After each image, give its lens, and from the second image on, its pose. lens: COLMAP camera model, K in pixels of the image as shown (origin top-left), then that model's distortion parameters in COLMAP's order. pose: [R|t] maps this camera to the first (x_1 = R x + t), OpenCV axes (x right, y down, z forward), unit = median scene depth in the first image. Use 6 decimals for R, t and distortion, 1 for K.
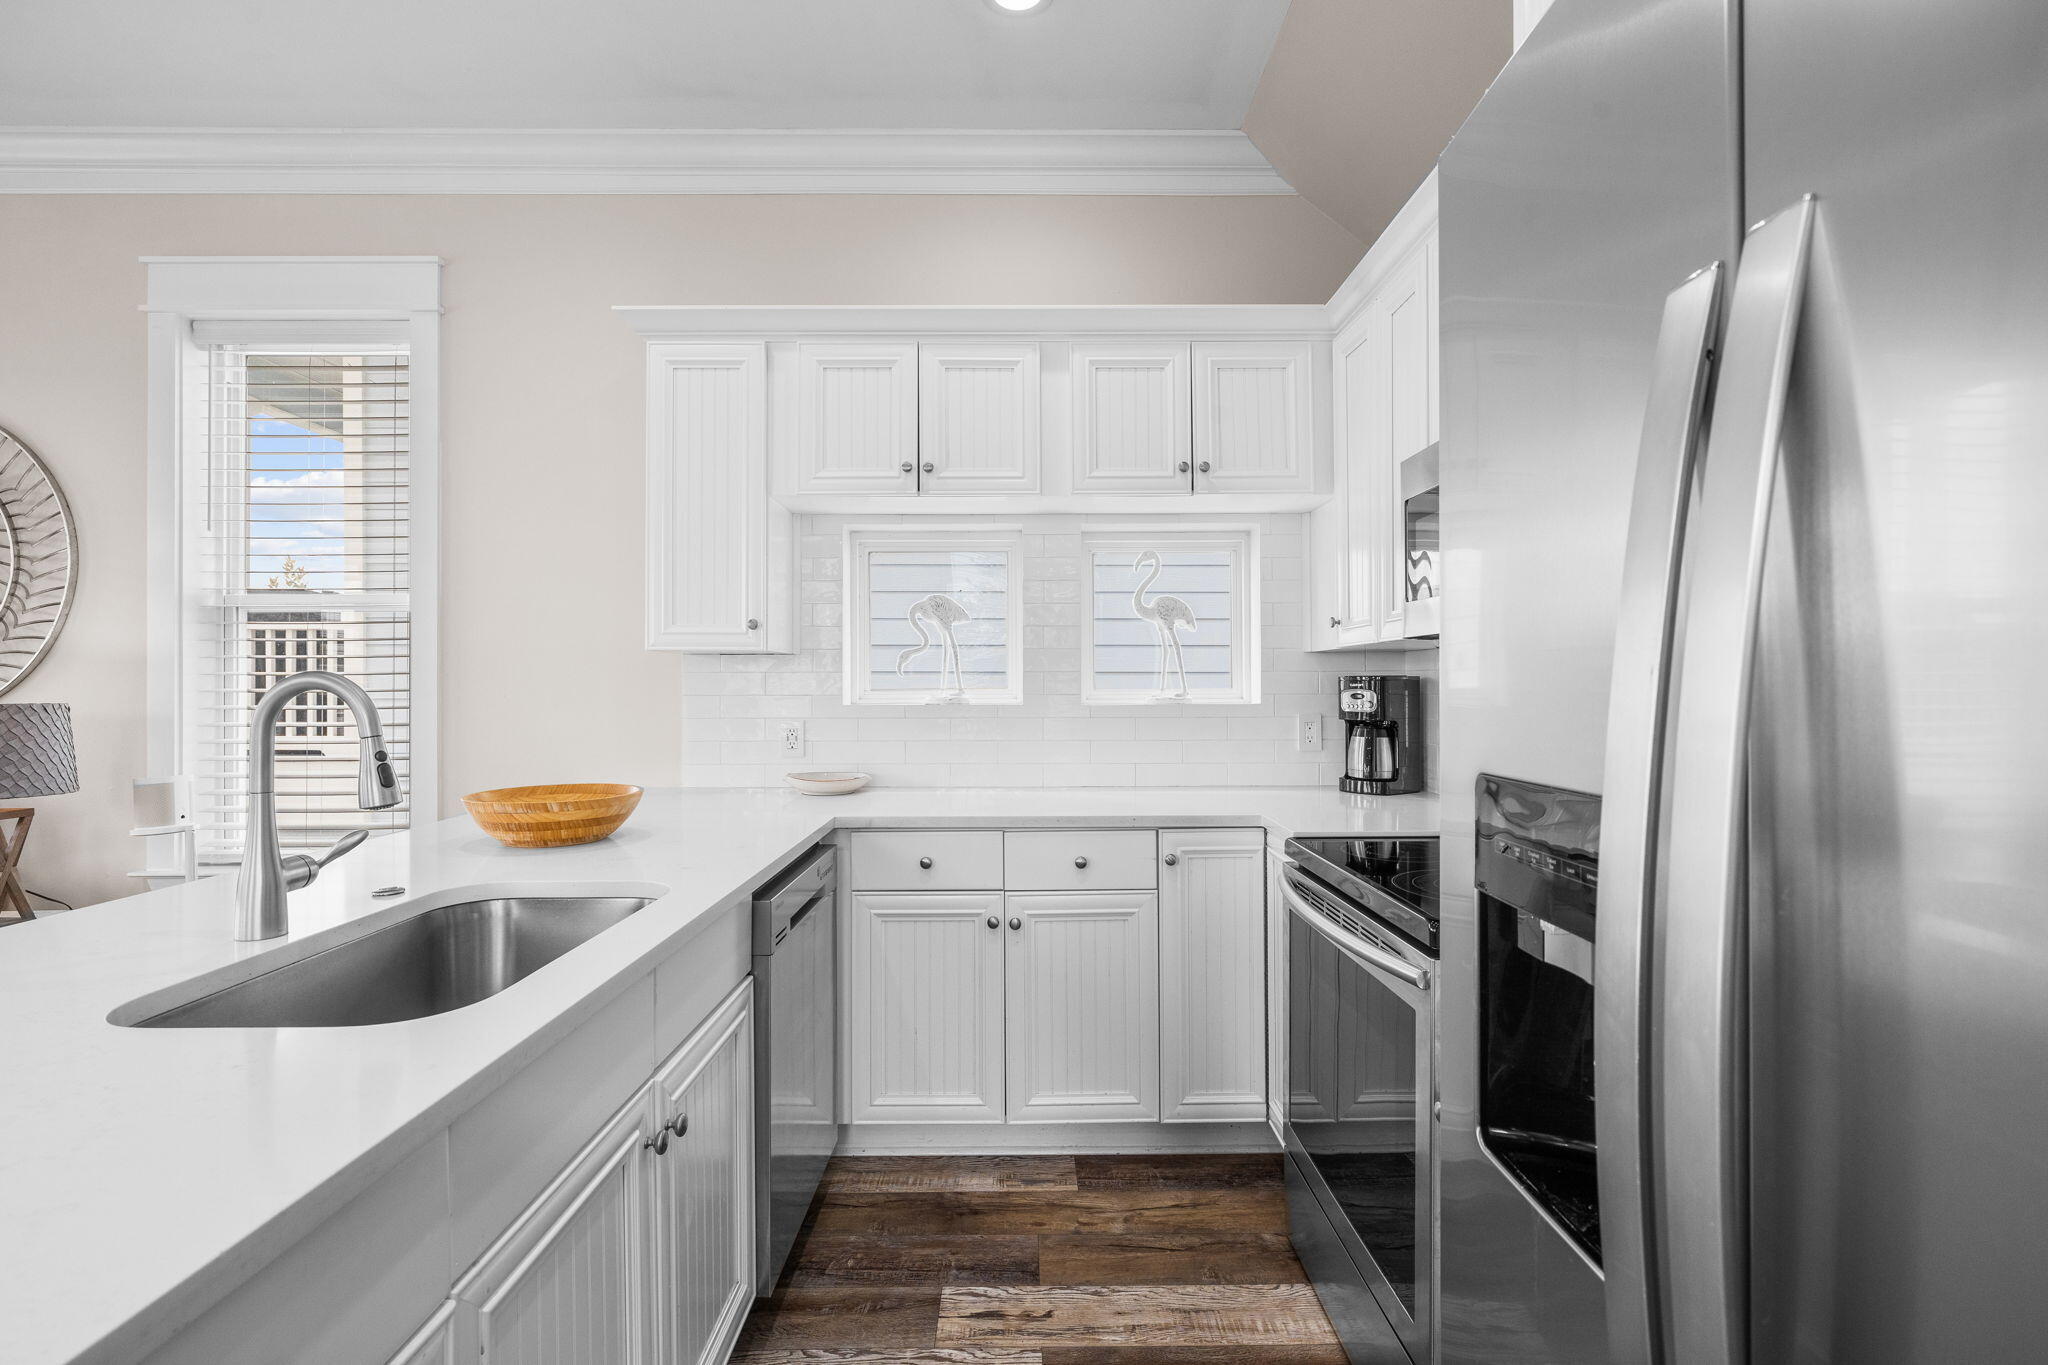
lens RADIAL K [[922.1, 0, 1020.9], [0, 922.1, 676.8], [0, 0, 1]] dist [-0.005701, 0.001945]
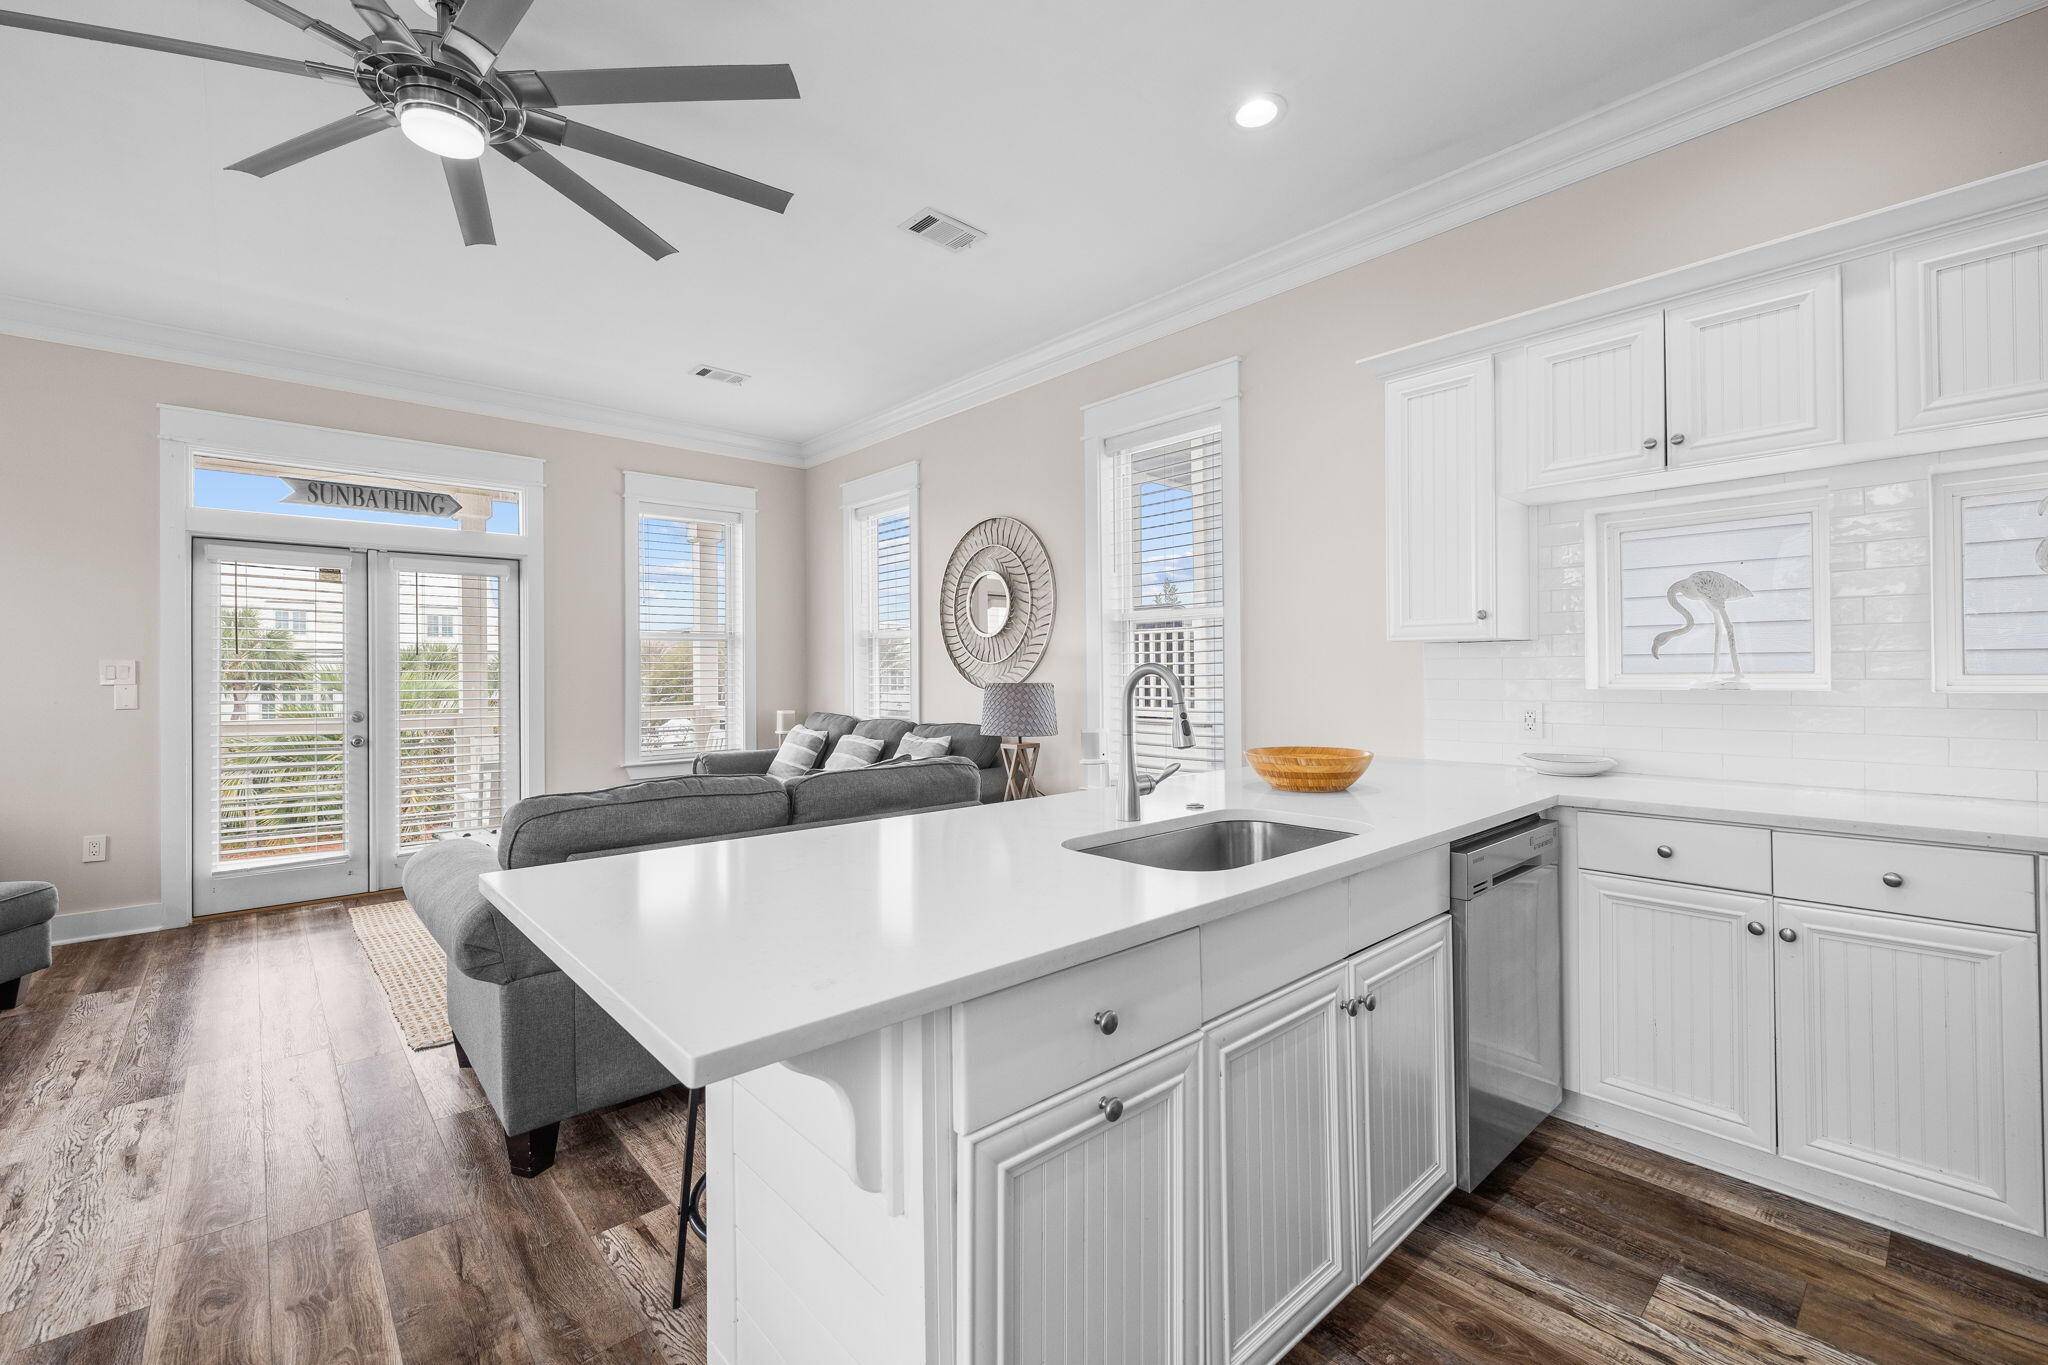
lens RADIAL K [[871.2, 0, 1022.4], [0, 871.2, 670.7], [0, 0, 1]] dist [0.004149, 0.000636]
pose [[0.663164, -0.005275, -0.748456, 0.136571], [0.011273, 0.999932, 0.002942, 0.000821], [0.748389, -0.010388, 0.663178, -0.113968]]
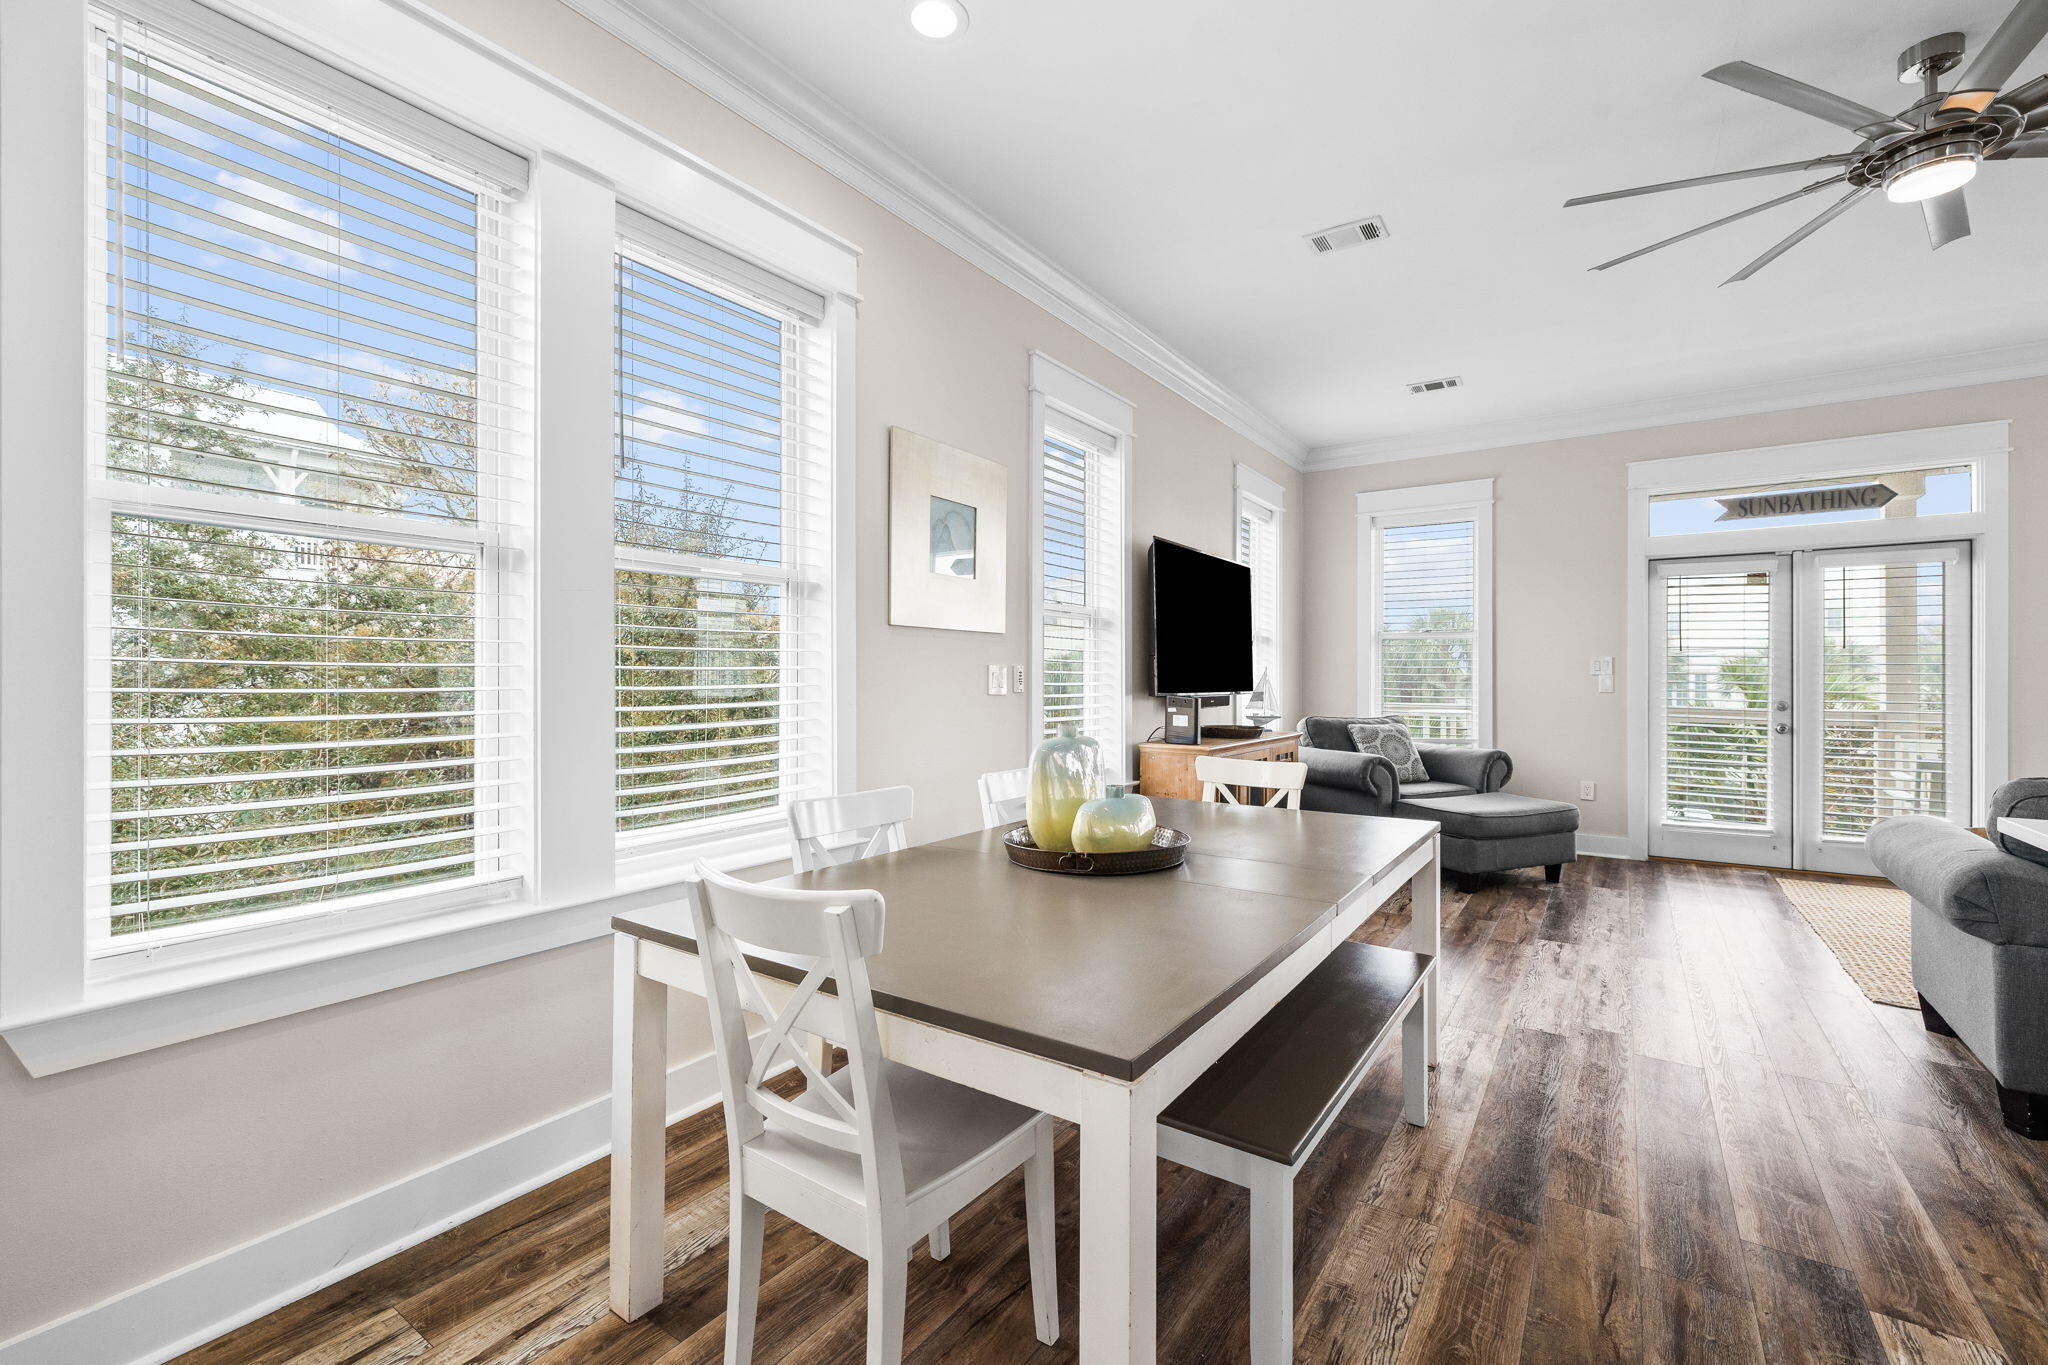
lens RADIAL K [[871.2, 0, 1034.3], [0, 871.2, 674.2], [0, 0, 1]] dist [0.004149, 0.000636]
pose [[-0.561793, -0.001001, -0.827277, 0.244898], [0.004966, 0.999977, -0.004583, 0.005385], [0.827263, -0.006683, -0.561775, -0.154511]]
